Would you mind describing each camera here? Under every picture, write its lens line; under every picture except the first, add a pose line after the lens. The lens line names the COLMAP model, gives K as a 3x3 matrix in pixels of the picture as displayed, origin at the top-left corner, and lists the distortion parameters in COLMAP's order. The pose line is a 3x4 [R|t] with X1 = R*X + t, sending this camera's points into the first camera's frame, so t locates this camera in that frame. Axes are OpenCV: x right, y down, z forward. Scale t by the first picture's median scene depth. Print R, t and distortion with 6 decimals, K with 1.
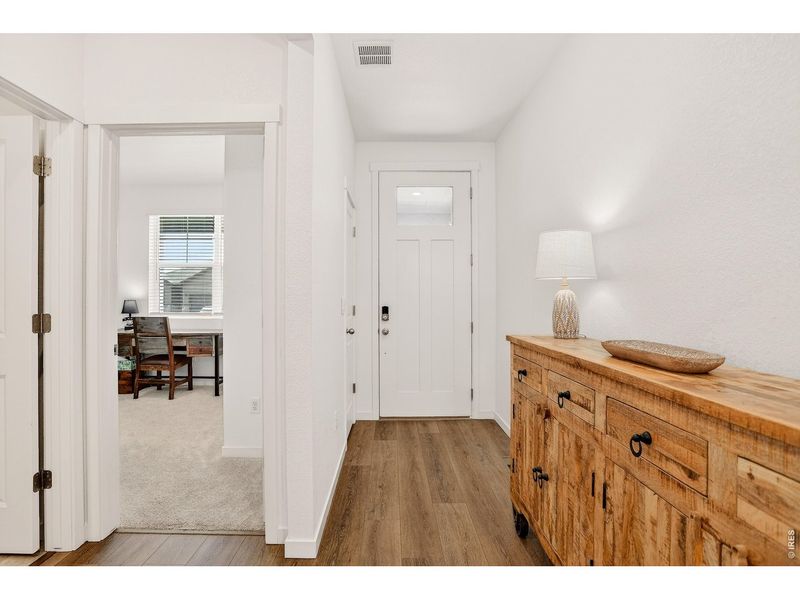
lens RADIAL K [[395.7, 0, 394.4], [0, 395.7, 299.1], [0, 0, 1]] dist [-0.053790, 0.019590]
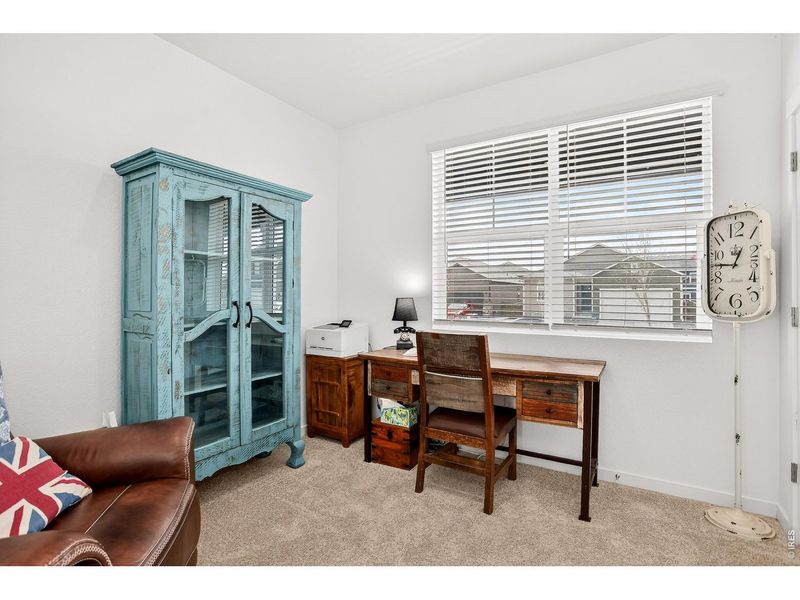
lens RADIAL K [[395.7, 0, 394.4], [0, 395.7, 299.1], [0, 0, 1]] dist [-0.053790, 0.019590]
pose [[0.844110, 0.005959, -0.536138, -0.403667], [-0.001766, 0.999964, 0.008334, -0.000059], [0.536168, -0.006088, 0.844089, 0.524998]]
